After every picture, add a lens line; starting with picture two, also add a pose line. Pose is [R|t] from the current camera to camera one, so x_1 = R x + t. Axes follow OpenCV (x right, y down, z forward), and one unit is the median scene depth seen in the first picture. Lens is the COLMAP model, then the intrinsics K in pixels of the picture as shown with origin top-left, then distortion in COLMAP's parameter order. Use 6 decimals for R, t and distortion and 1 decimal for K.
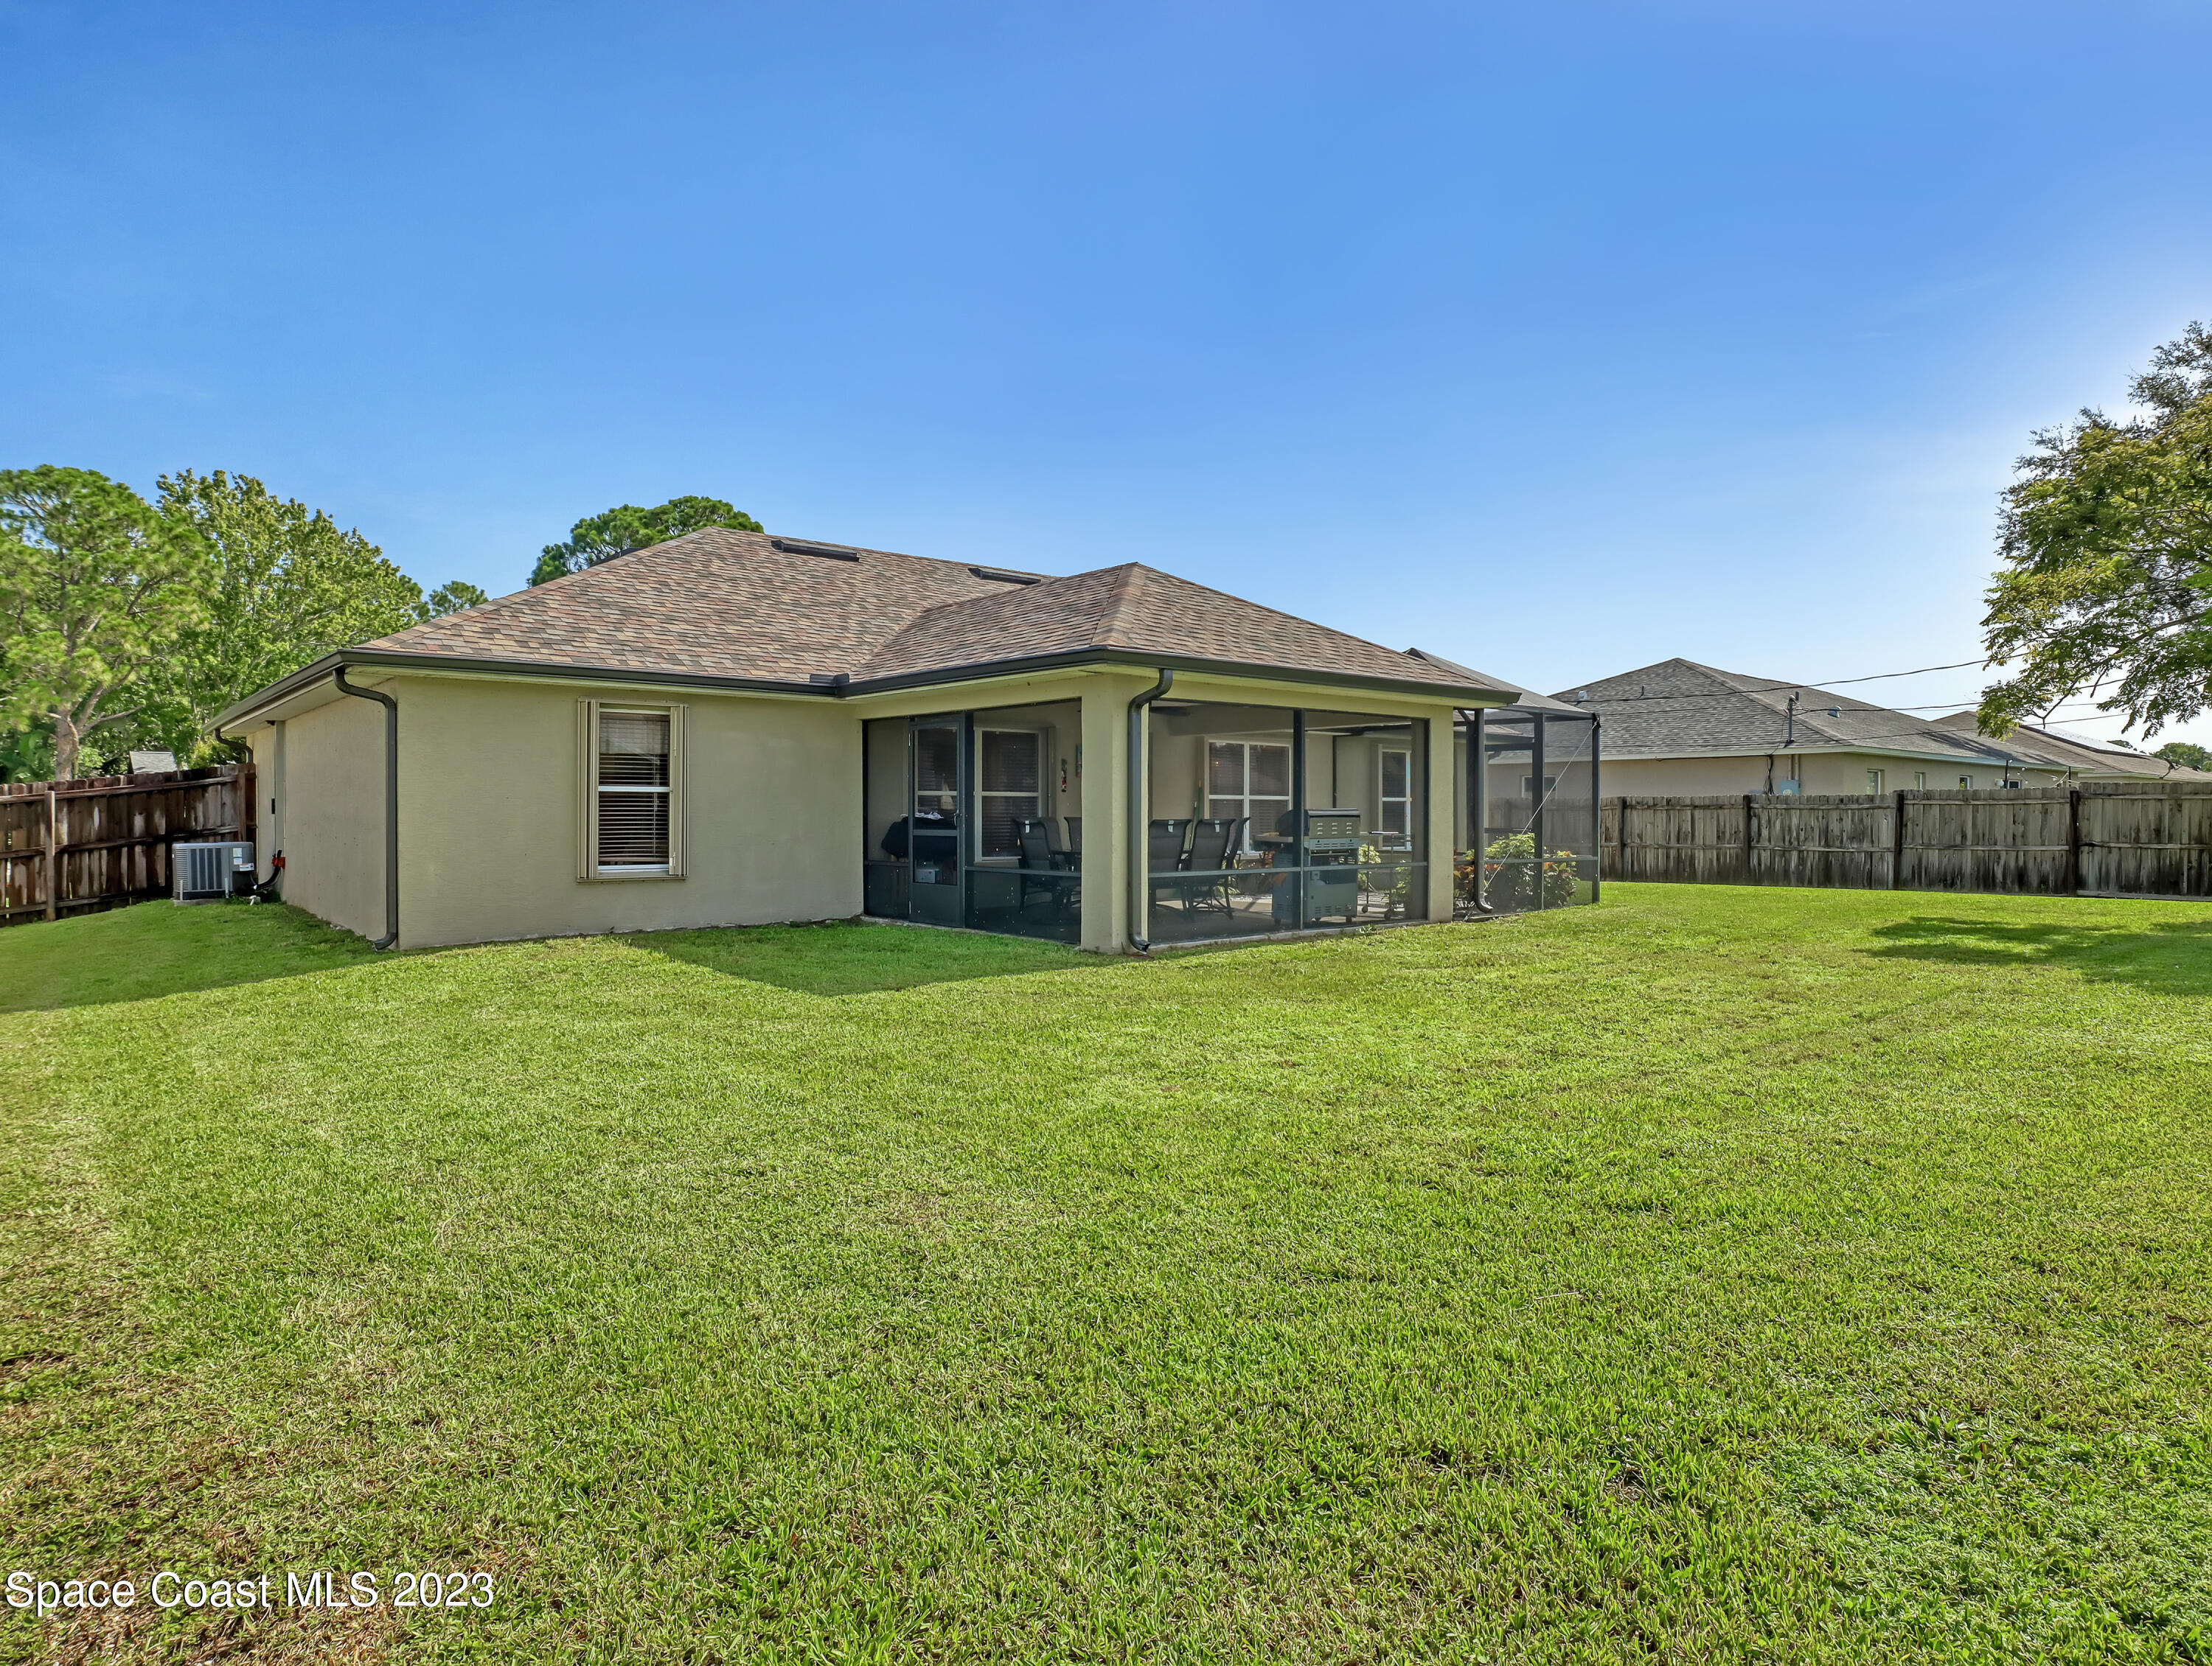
lens RADIAL K [[1261.2, 0, 1116.2], [0, 1261.2, 828.1], [0, 0, 1]] dist [-0.039505, 0.000062]
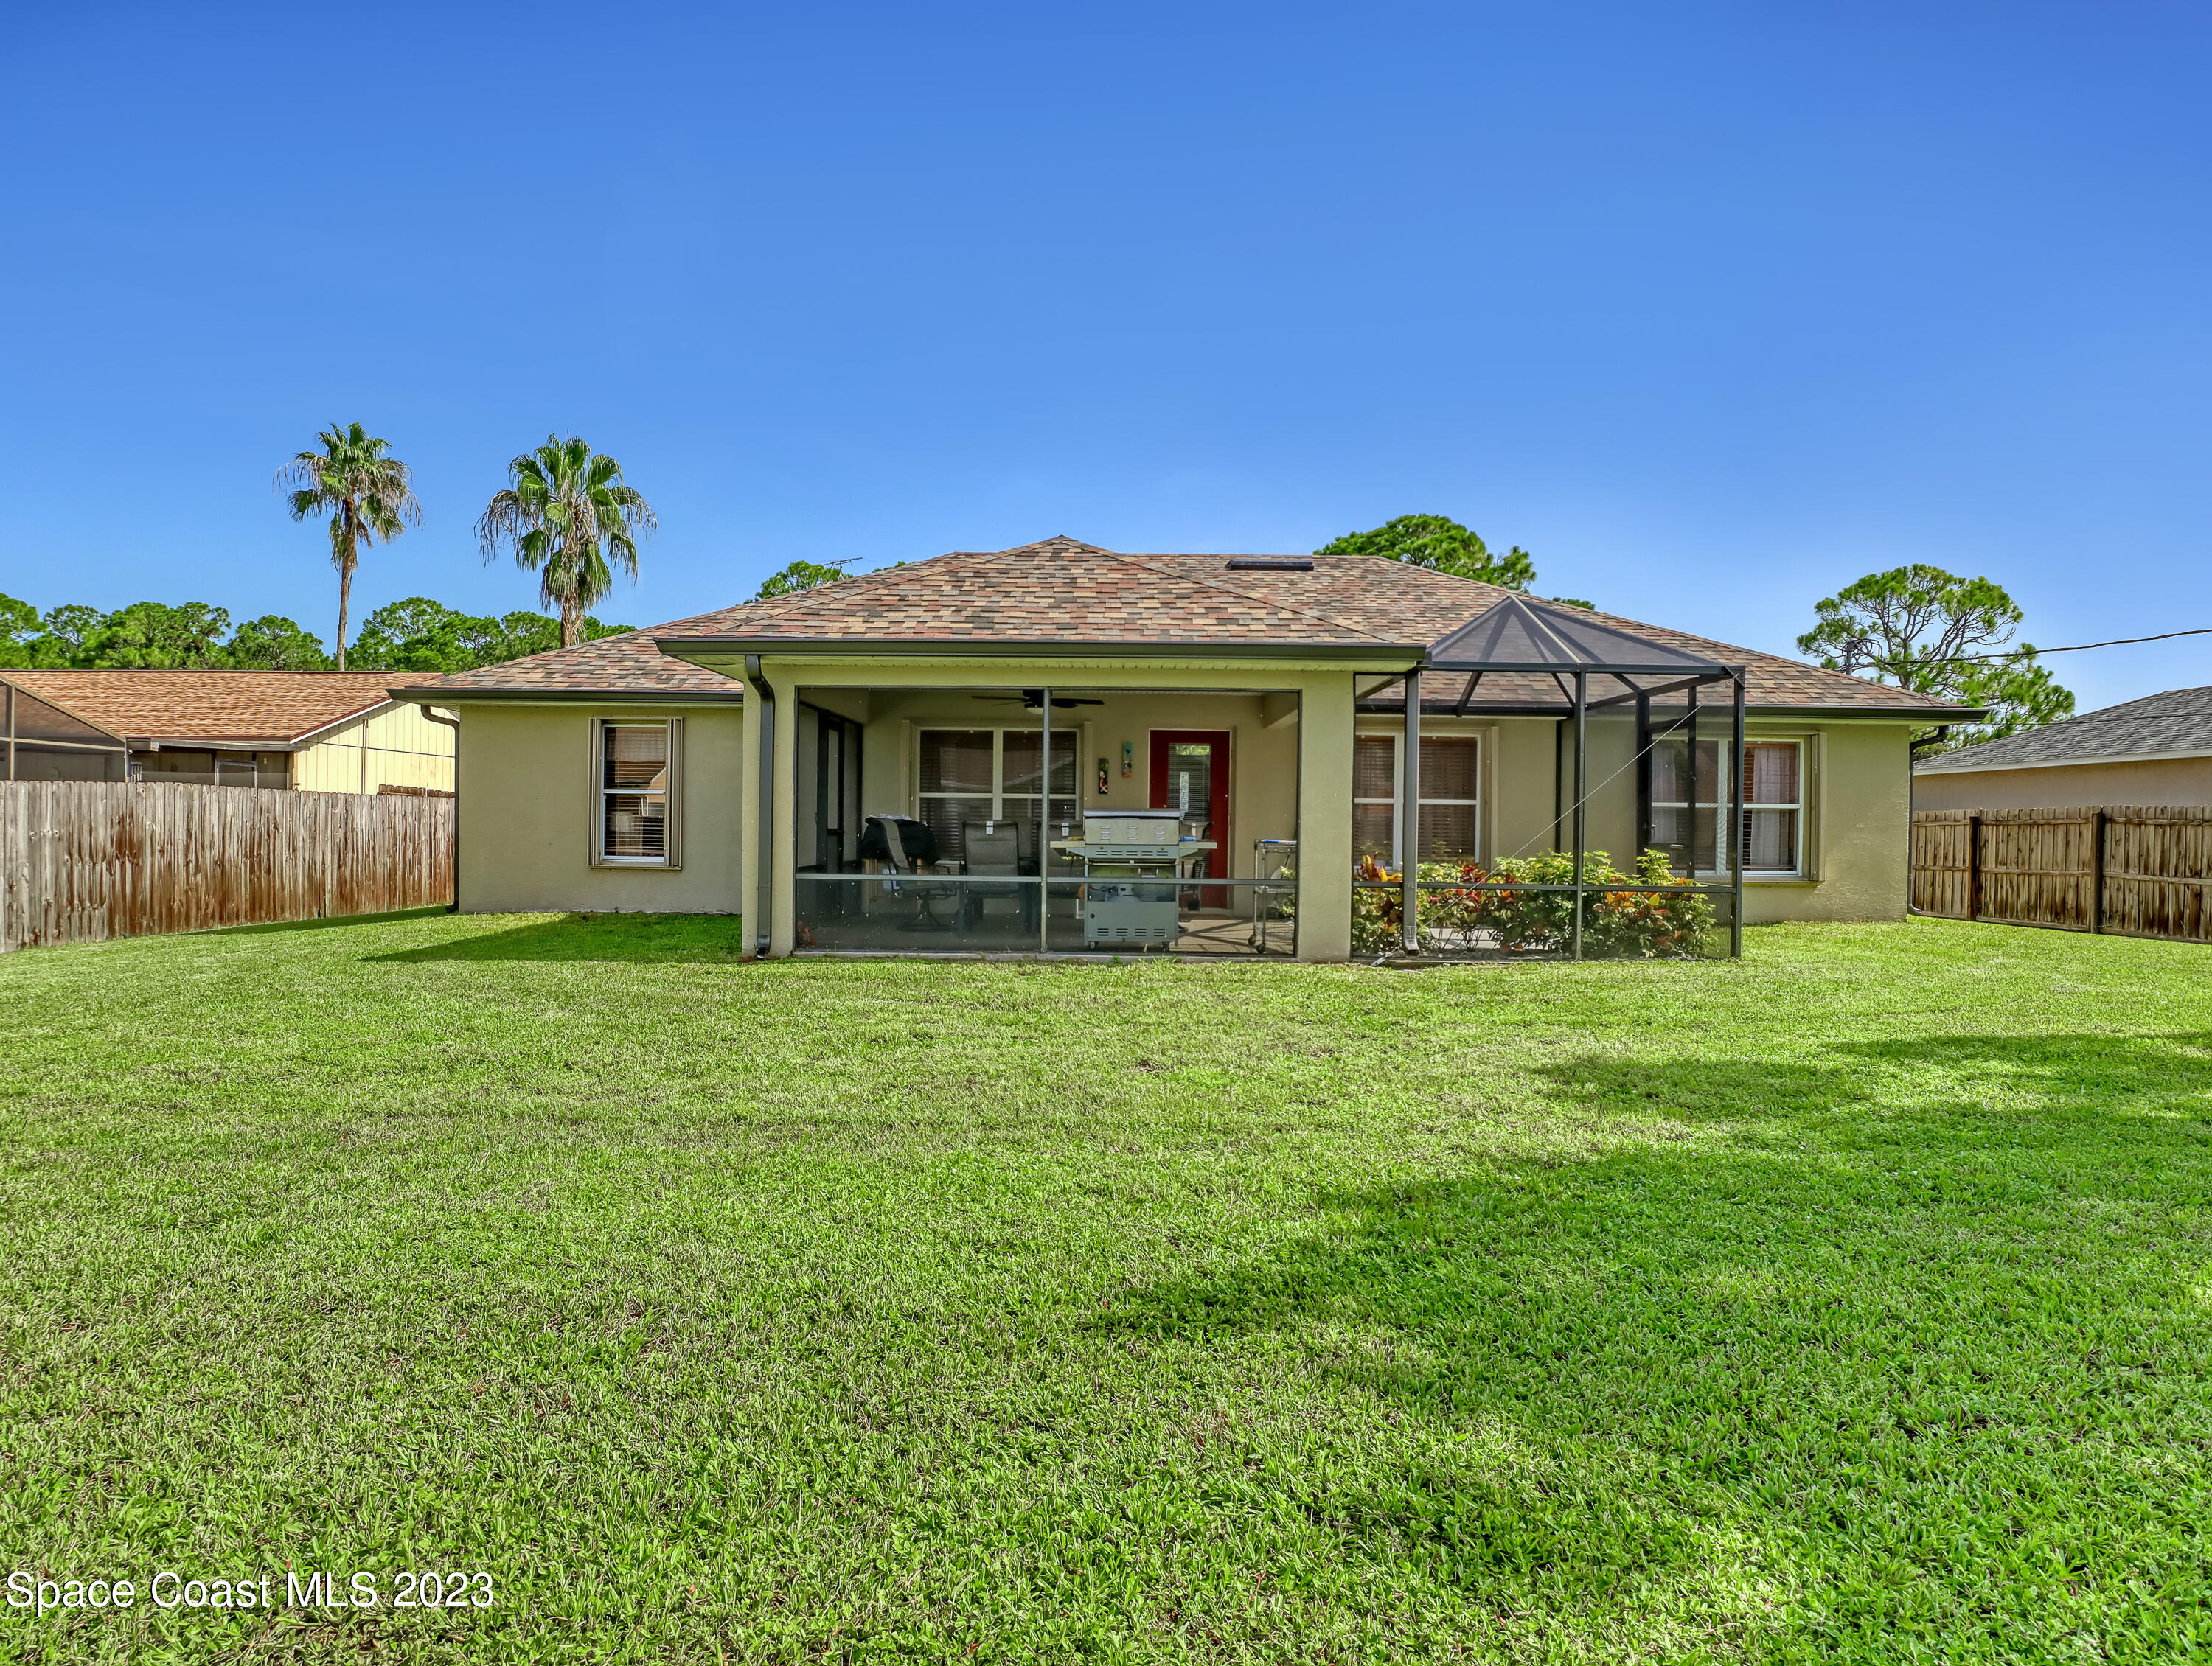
lens RADIAL K [[1261.2, 0, 1107.6], [0, 1261.2, 826.4], [0, 0, 1]] dist [-0.039505, 0.000062]
pose [[0.769049, 0.008065, -0.639139, 0.609569], [-0.018369, 0.999786, -0.009487, 0.004262], [0.638926, 0.019036, 0.769033, 0.331325]]
